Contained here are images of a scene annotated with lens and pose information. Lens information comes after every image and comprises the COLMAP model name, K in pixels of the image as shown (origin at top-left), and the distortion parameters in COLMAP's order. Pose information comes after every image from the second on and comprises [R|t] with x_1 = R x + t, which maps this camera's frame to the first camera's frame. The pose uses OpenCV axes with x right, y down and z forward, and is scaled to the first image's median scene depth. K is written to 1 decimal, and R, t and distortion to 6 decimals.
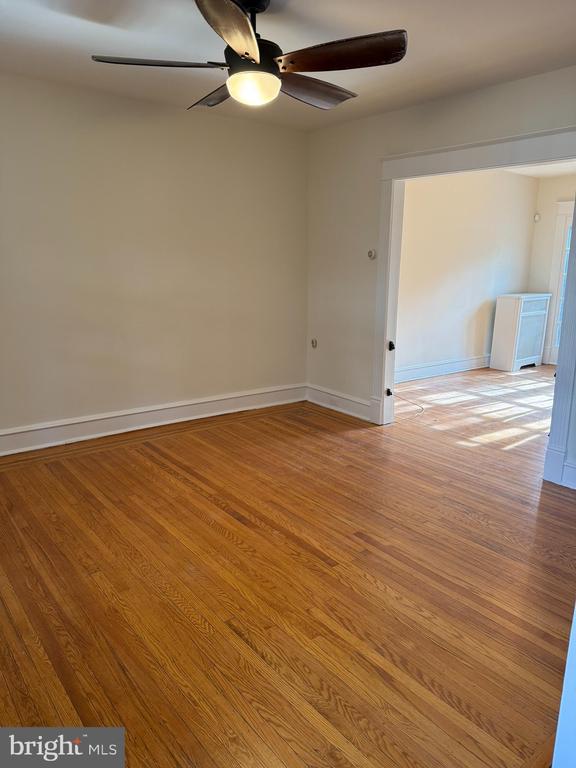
lens RADIAL K [[536.7, 0, 286.9], [0, 536.7, 384.6], [0, 0, 1]] dist [0.096330, -0.136971]
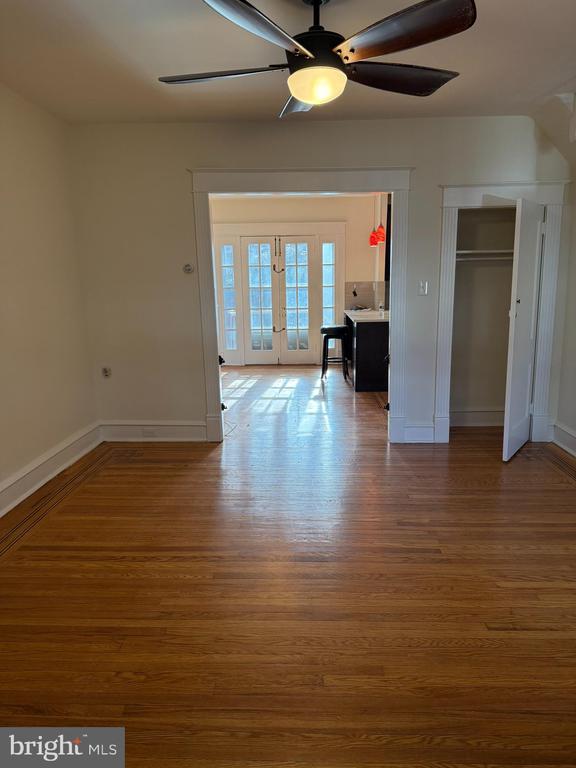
lens RADIAL K [[535.5, 0, 288.1], [0, 535.5, 382.7], [0, 0, 1]] dist [0.084042, -0.122123]
pose [[0.646341, -0.165746, 0.744830, -0.404912], [0.191647, 0.980096, 0.051794, -0.050712], [-0.738590, 0.109268, 0.665241, 0.224951]]
